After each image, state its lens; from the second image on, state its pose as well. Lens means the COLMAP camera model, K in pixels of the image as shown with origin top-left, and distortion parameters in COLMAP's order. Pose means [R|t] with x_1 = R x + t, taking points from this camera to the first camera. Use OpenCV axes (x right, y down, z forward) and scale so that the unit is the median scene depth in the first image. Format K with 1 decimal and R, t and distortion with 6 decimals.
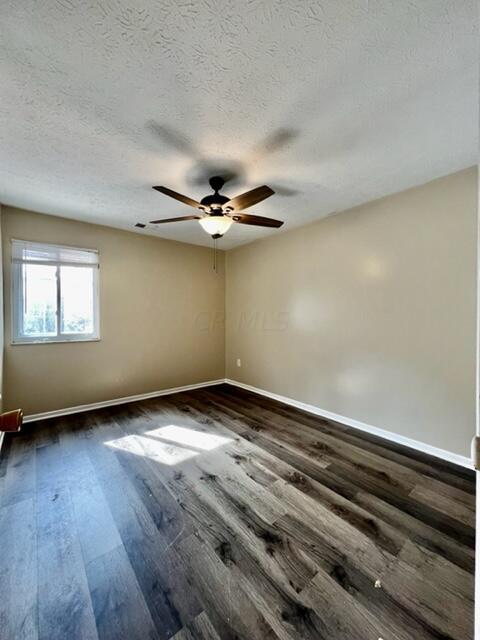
lens RADIAL K [[254.7, 0, 240.0], [0, 254.7, 320.0], [0, 0, 1]] dist [0.001162, 0.000091]
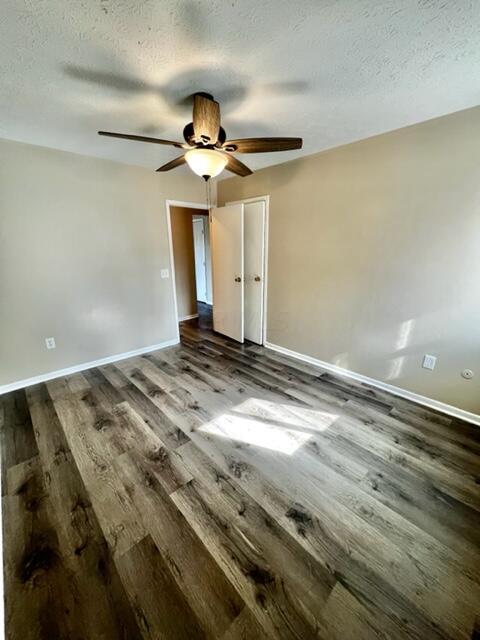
lens RADIAL K [[254.7, 0, 240.0], [0, 254.7, 320.0], [0, 0, 1]] dist [0.001162, 0.000091]
pose [[-0.997415, 0.023865, -0.067774, -0.124634], [0.002770, 0.955304, 0.295611, -0.133749], [0.071800, 0.294659, -0.952901, 1.819489]]
